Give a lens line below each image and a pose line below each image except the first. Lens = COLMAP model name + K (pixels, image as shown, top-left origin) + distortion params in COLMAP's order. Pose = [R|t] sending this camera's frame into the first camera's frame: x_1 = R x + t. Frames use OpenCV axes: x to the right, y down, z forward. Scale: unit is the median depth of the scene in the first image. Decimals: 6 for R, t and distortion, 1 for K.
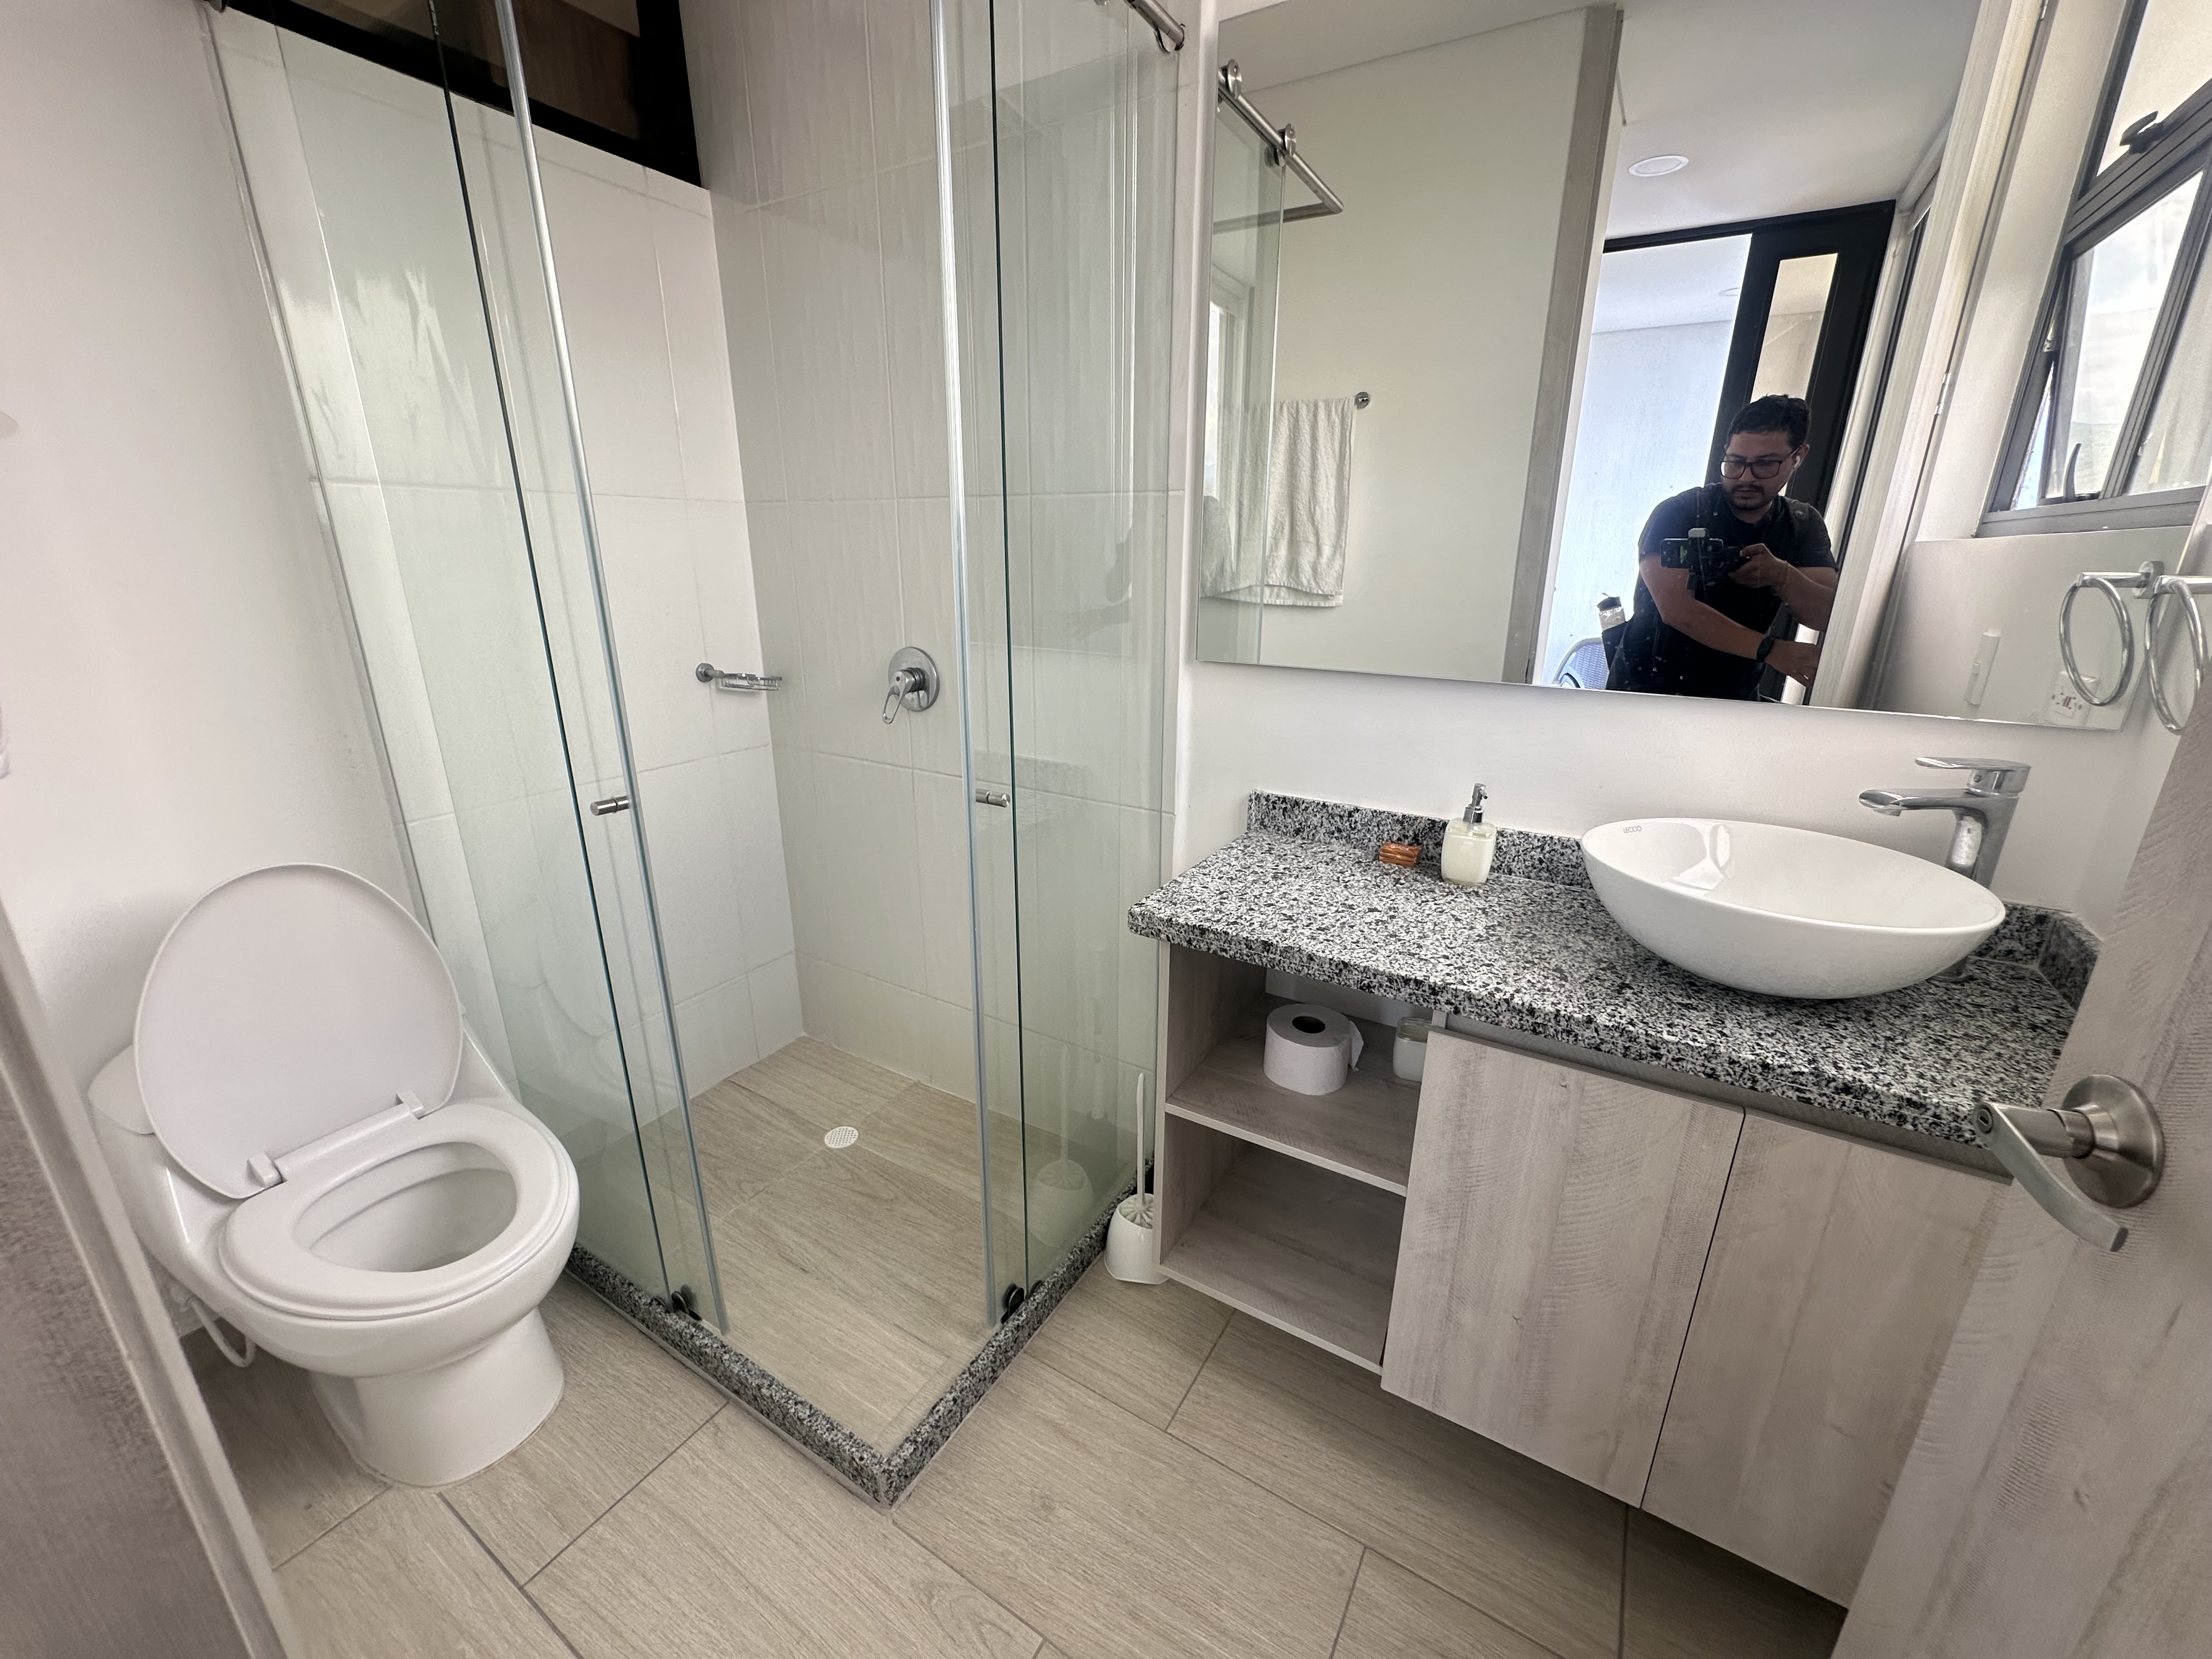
lens RADIAL K [[885.6, 0, 1102.5], [0, 885.6, 829.3], [0, 0, 1]] dist [-0.003585, 0.000880]
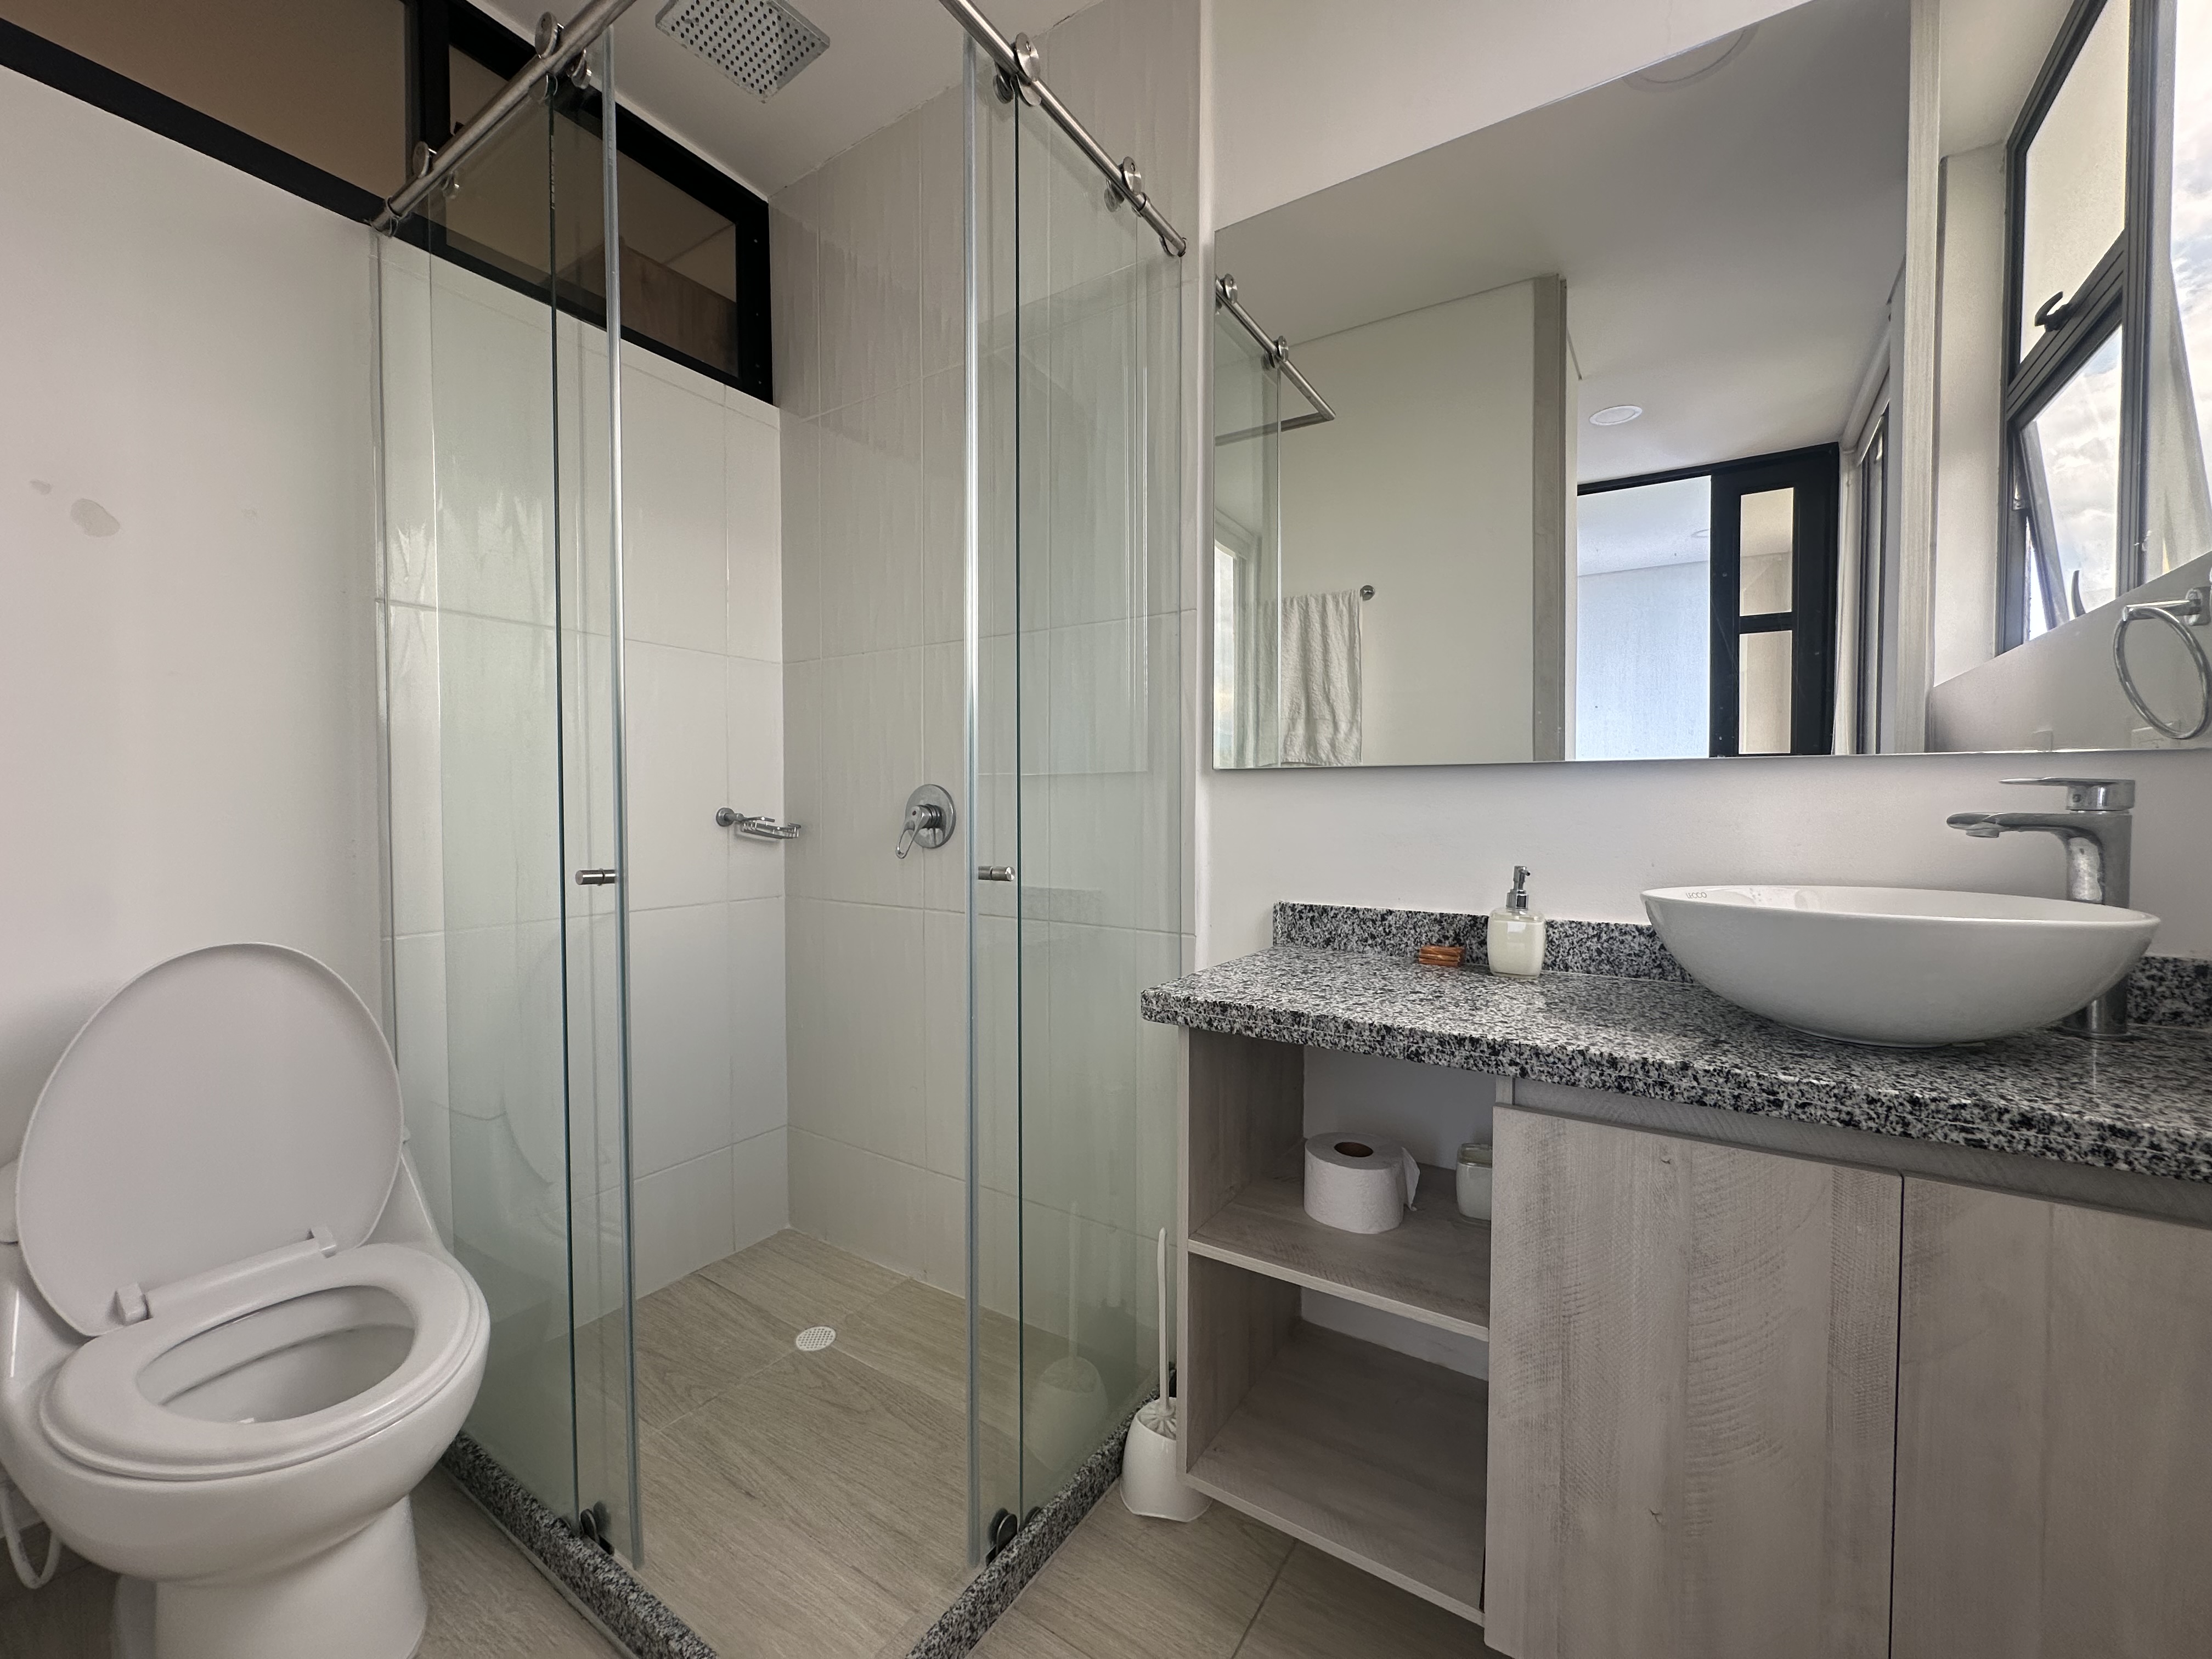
lens RADIAL K [[885.6, 0, 1103.6], [0, 885.6, 828.2], [0, 0, 1]] dist [-0.003585, 0.000880]
pose [[0.999460, -0.002992, -0.032733, 0.016896], [-0.006148, 0.961258, -0.275582, 0.145909], [0.032289, 0.275634, 0.960720, 0.070741]]
